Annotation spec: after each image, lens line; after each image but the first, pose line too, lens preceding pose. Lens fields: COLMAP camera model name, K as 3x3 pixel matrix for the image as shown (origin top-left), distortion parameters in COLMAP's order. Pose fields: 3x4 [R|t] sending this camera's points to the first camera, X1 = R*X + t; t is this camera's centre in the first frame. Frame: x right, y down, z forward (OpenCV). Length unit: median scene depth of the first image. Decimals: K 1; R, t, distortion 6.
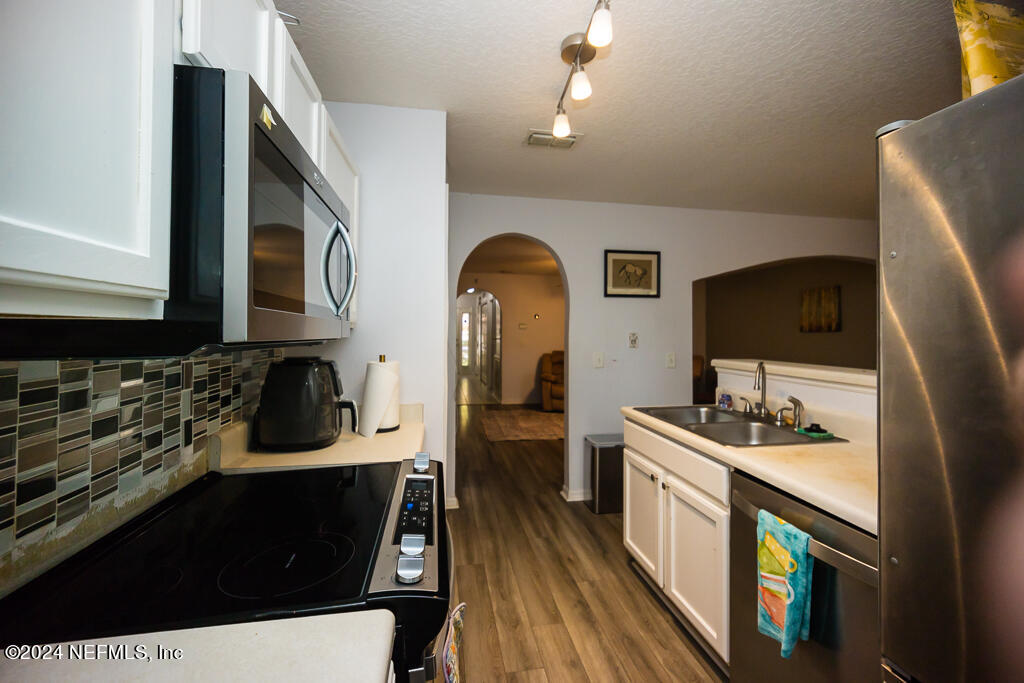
lens RADIAL K [[423.7, 0, 510.5], [0, 423.7, 327.3], [0, 0, 1]] dist [0.000126, 0.000072]
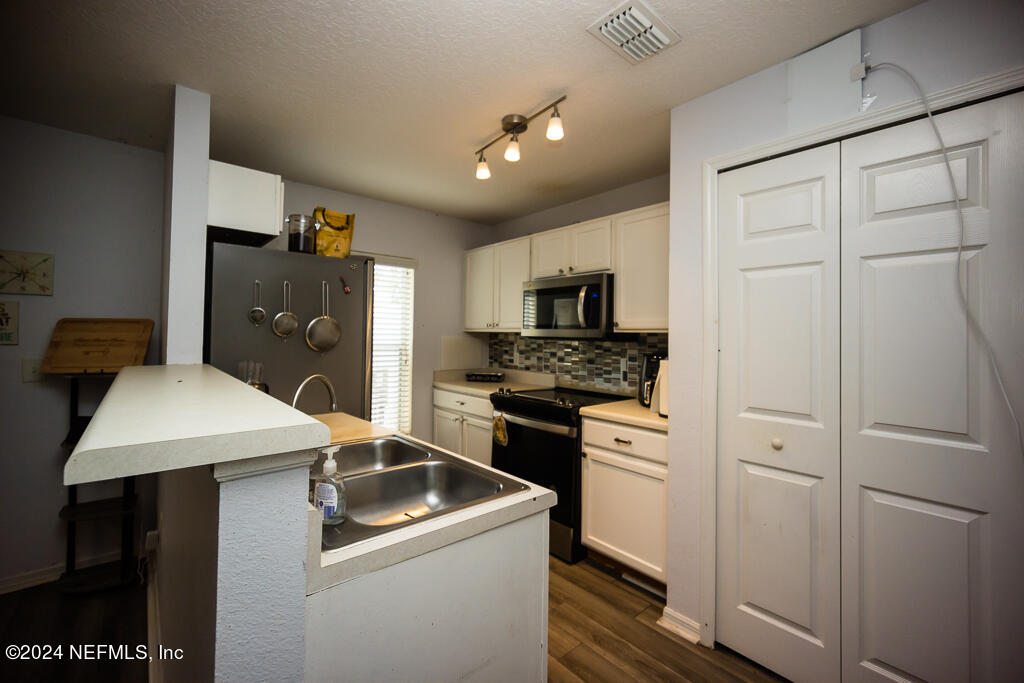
lens RADIAL K [[423.7, 0, 510.5], [0, 423.7, 327.3], [0, 0, 1]] dist [0.000126, 0.000072]
pose [[-0.855160, -0.026667, -0.517678, 0.727303], [-0.011743, 0.999416, -0.032084, 0.032166], [0.518232, -0.021357, -0.854974, 1.817291]]
